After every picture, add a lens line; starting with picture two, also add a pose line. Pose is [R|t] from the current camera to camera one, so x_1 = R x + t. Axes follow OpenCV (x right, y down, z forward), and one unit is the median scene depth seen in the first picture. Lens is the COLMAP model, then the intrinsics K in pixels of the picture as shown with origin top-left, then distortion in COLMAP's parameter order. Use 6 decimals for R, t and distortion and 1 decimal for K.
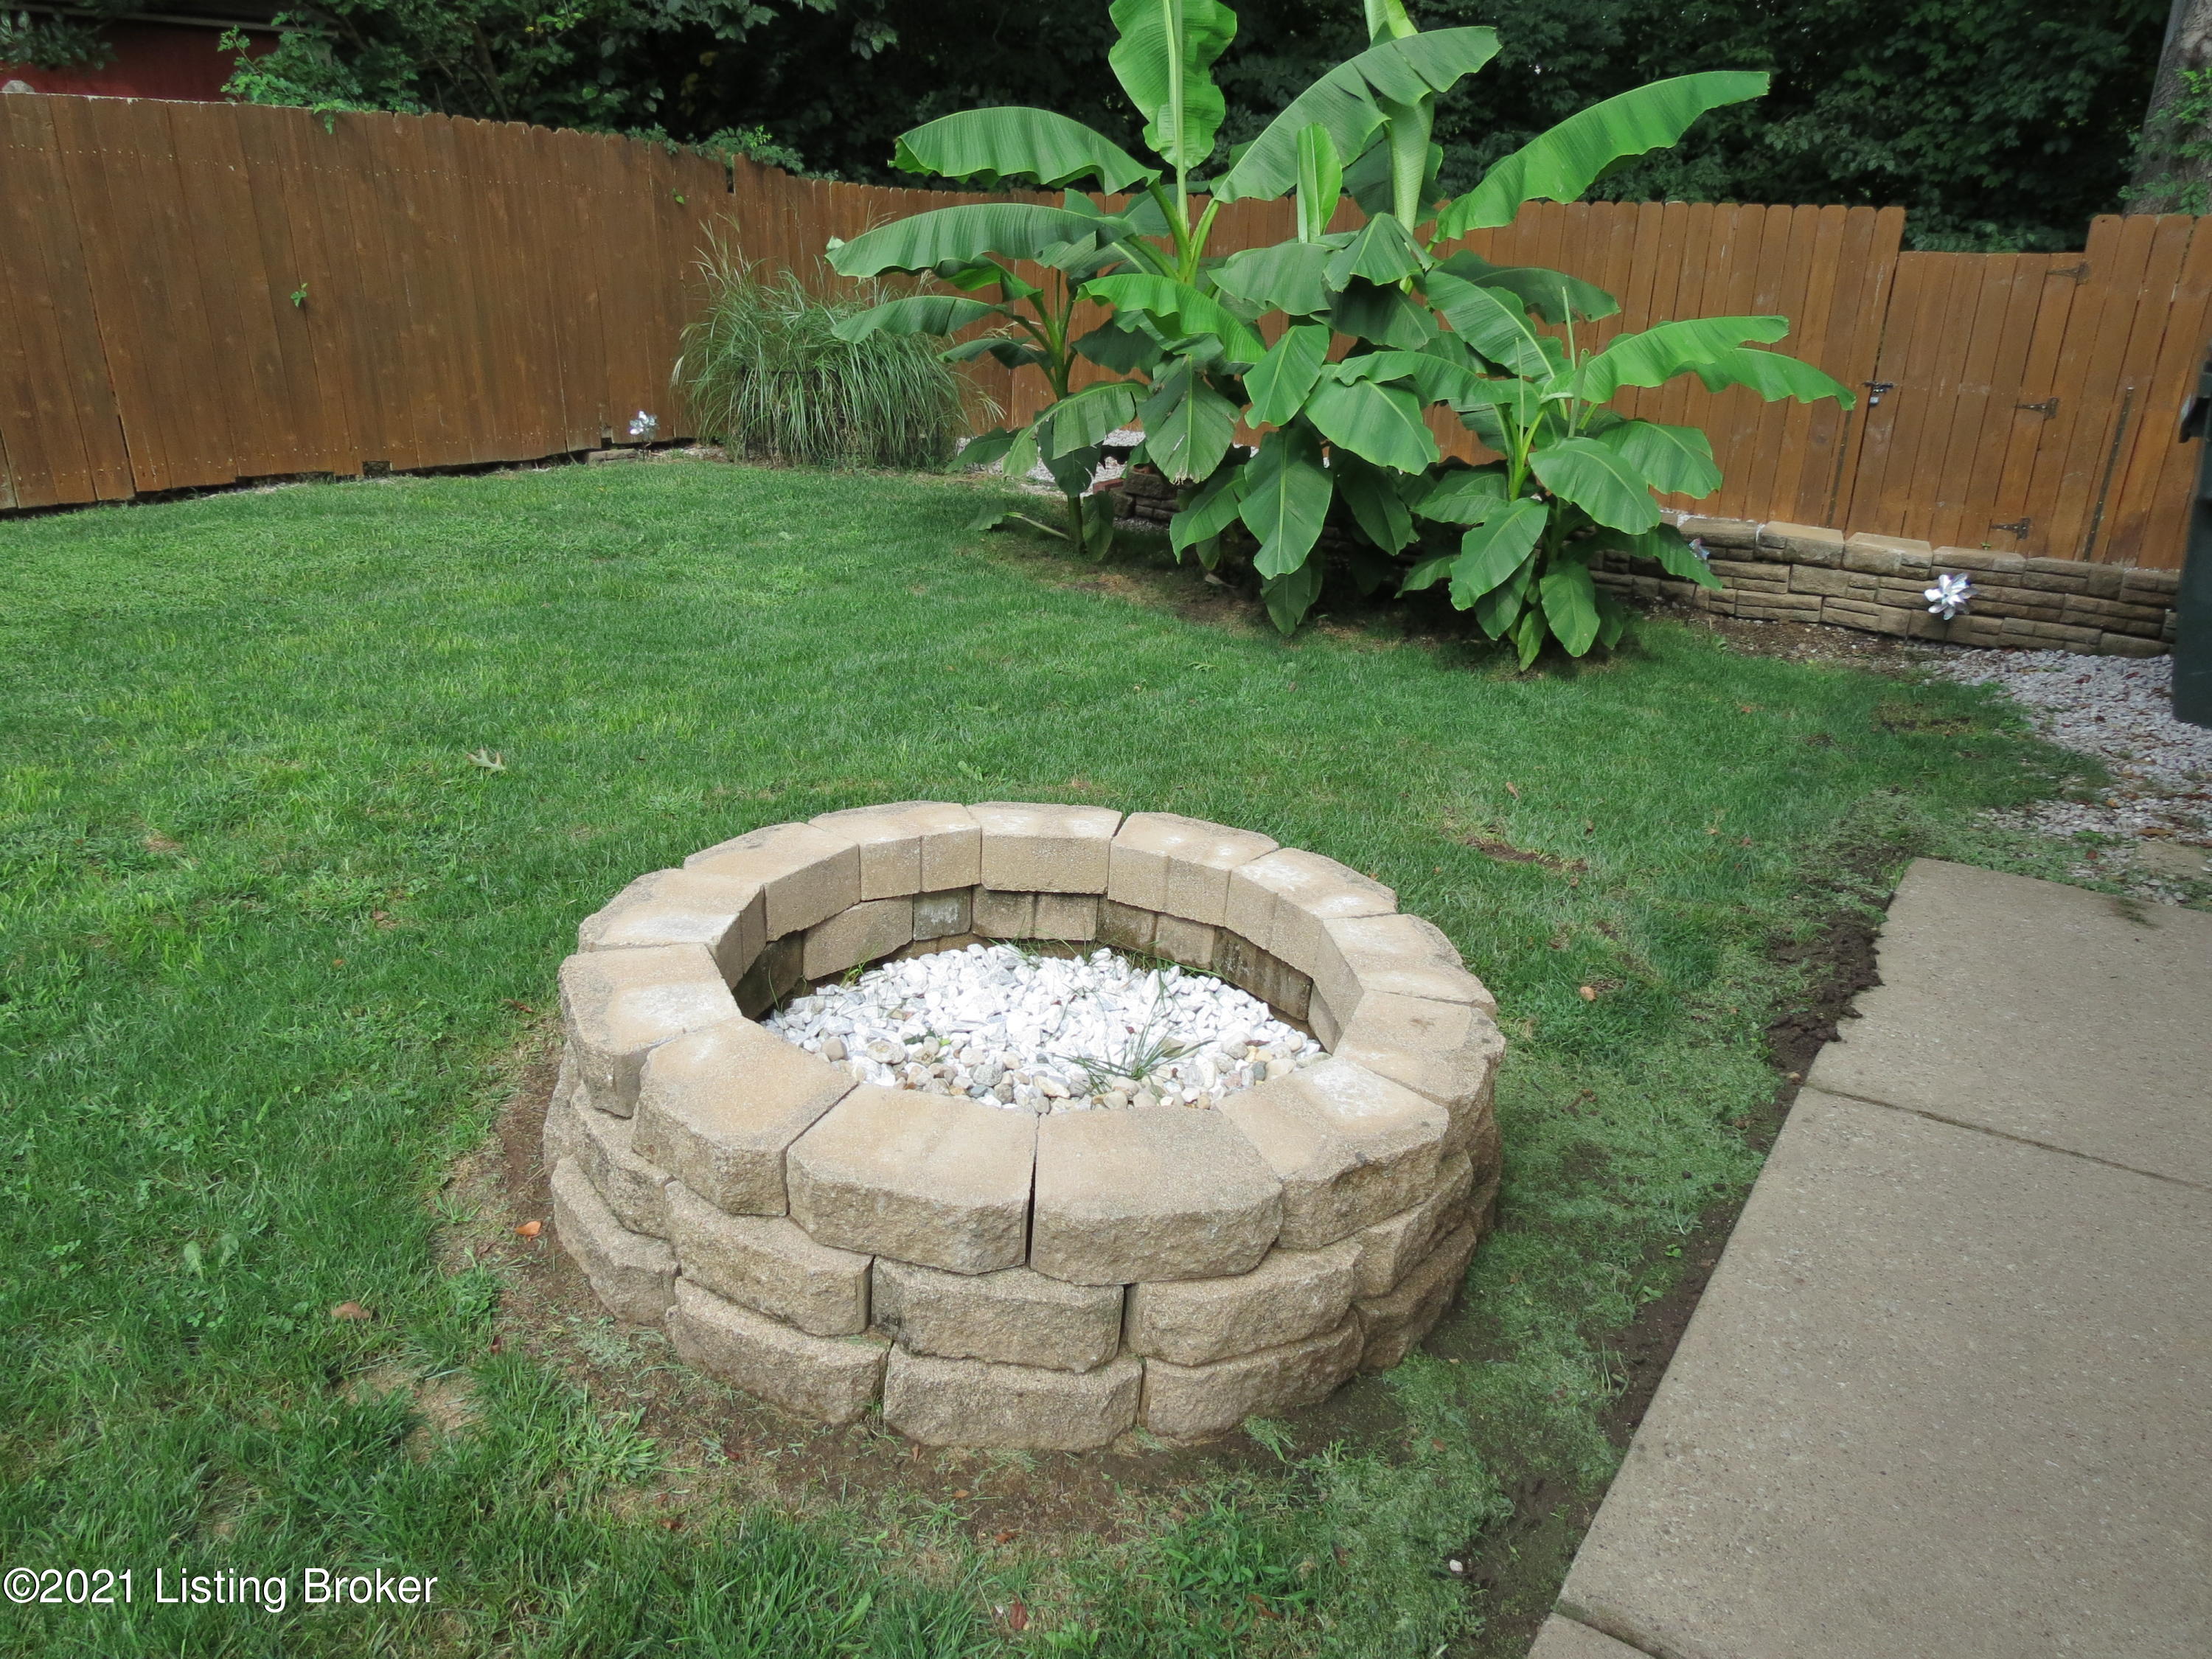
lens RADIAL K [[1561.3, 0, 1106.0], [0, 1561.3, 829.5], [0, 0, 1]] dist [-0.058393, 0.045613]
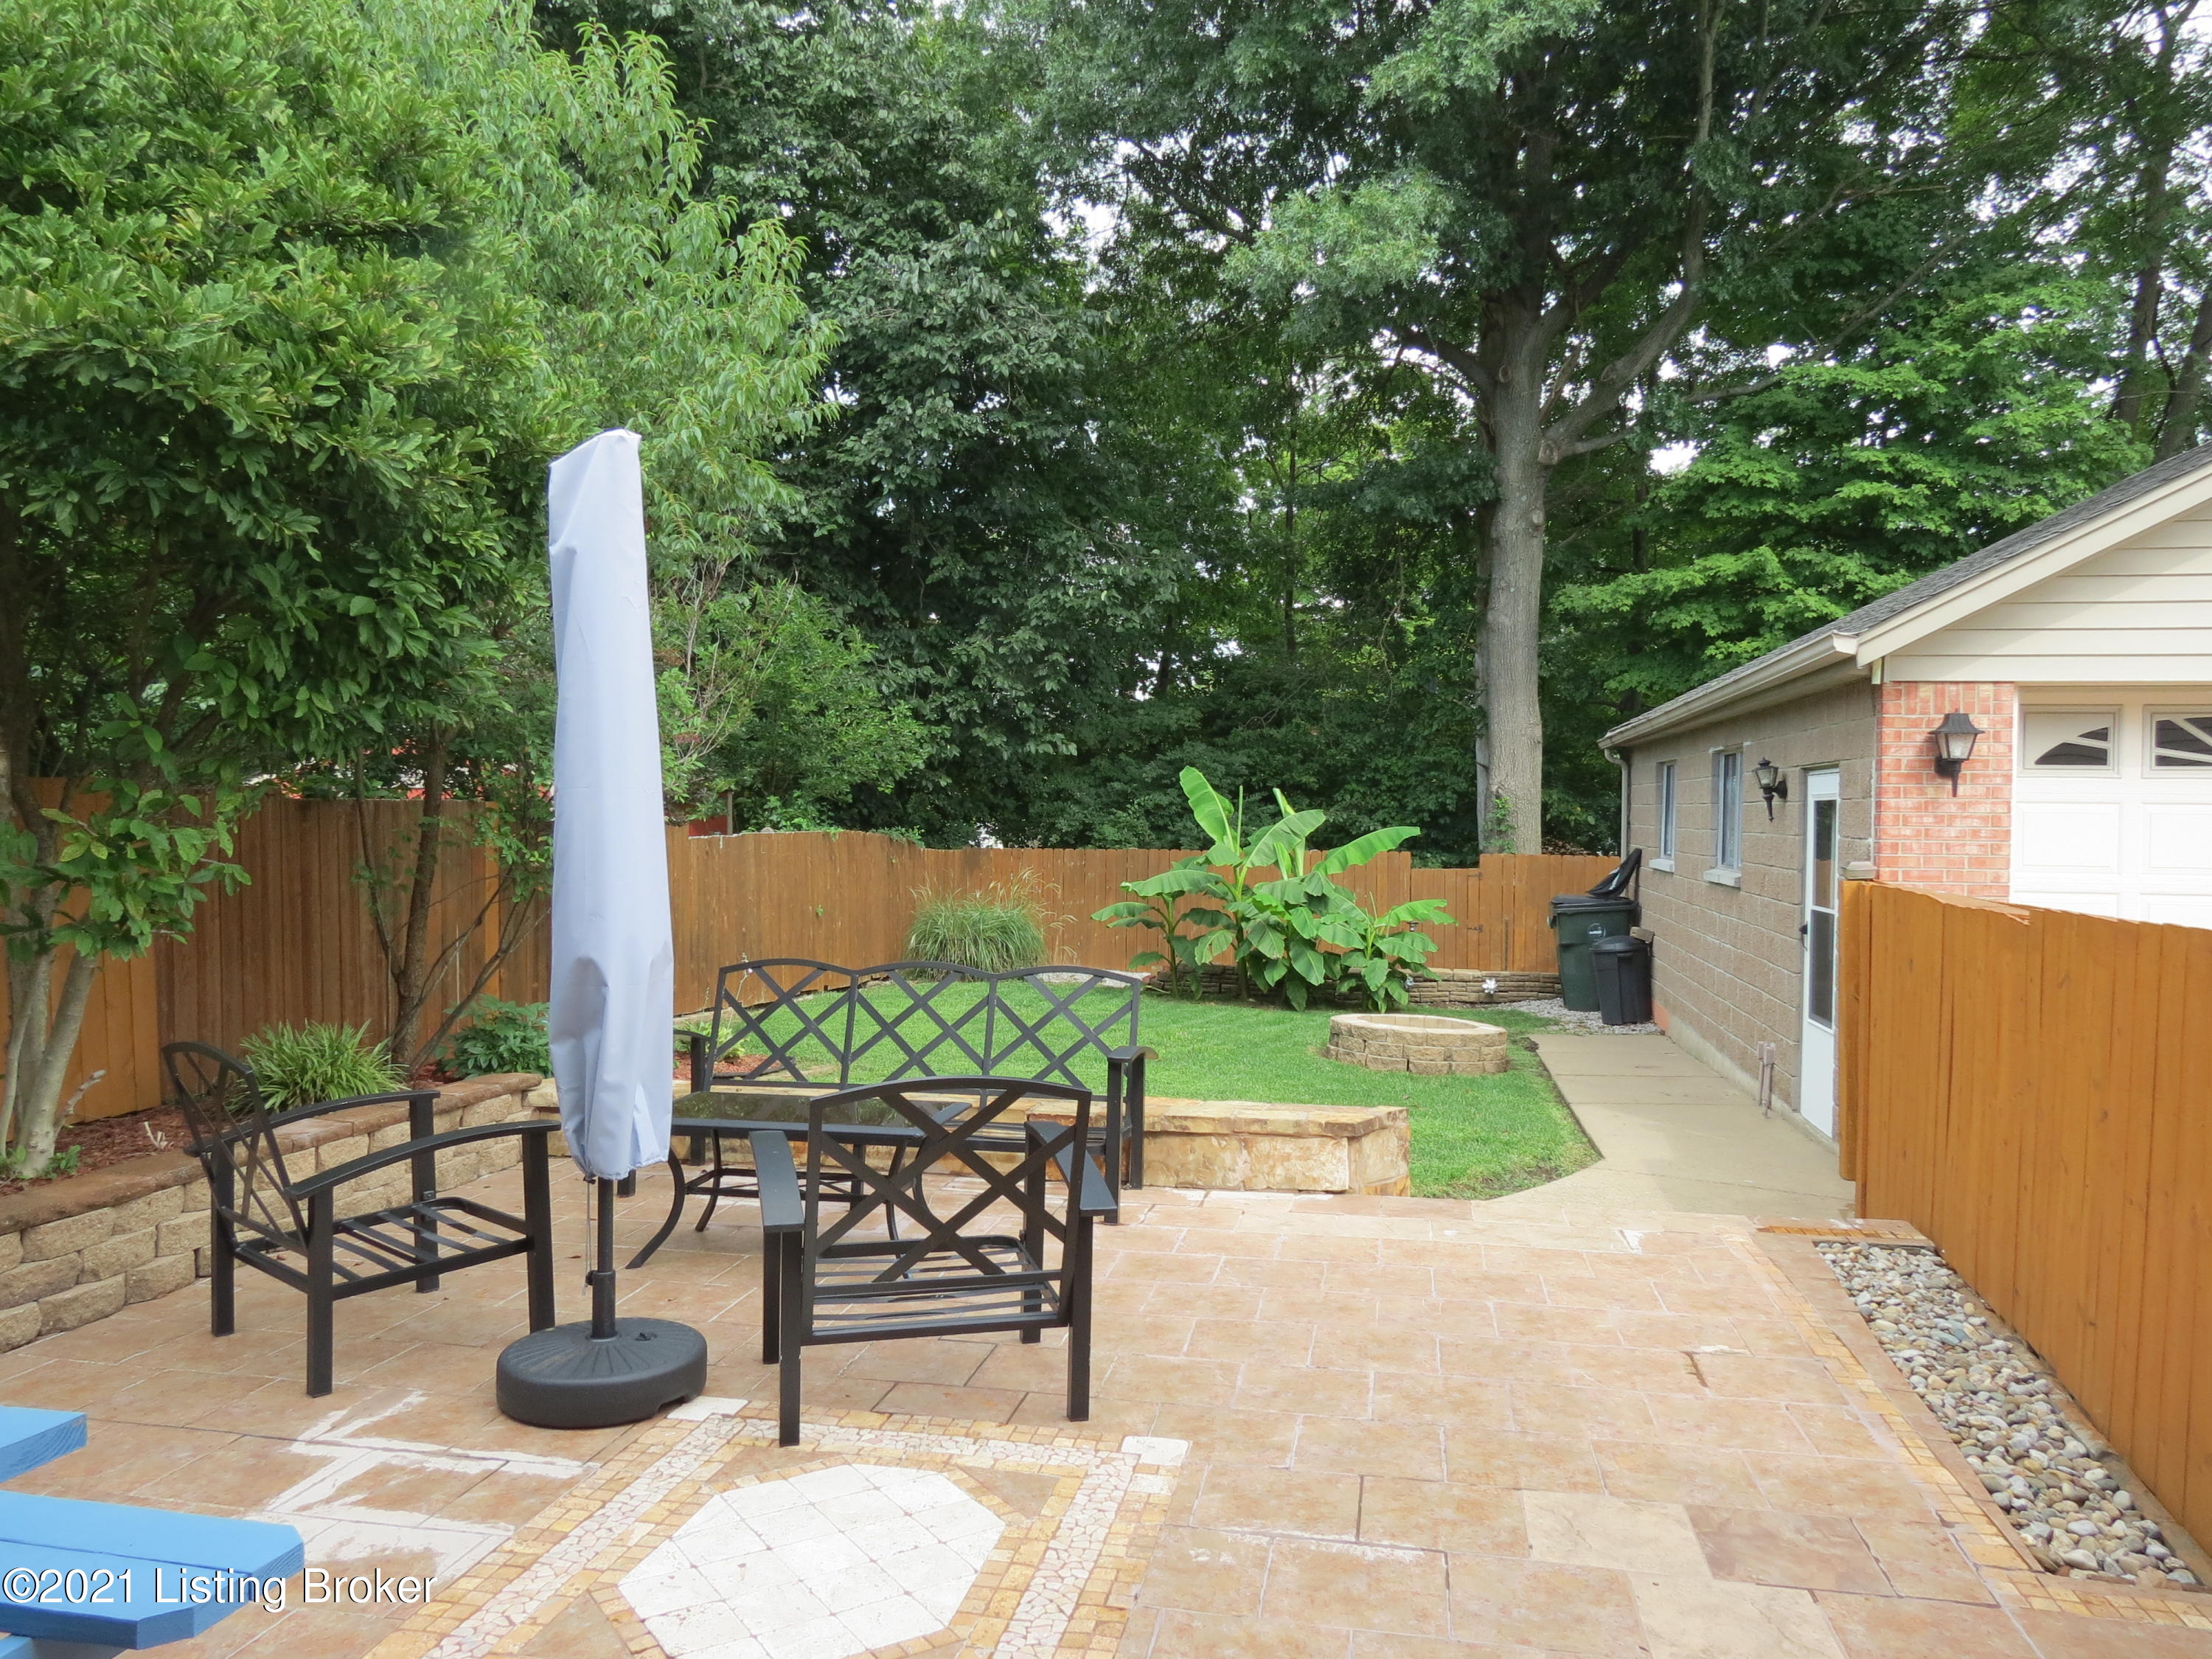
lens RADIAL K [[1561.3, 0, 1106.0], [0, 1561.3, 829.5], [0, 0, 1]] dist [-0.058393, 0.045613]
pose [[0.932409, -0.004965, 0.361371, -1.223280], [0.136140, 0.931075, -0.338474, 0.479160], [-0.334783, 0.364794, 0.868819, -1.468032]]
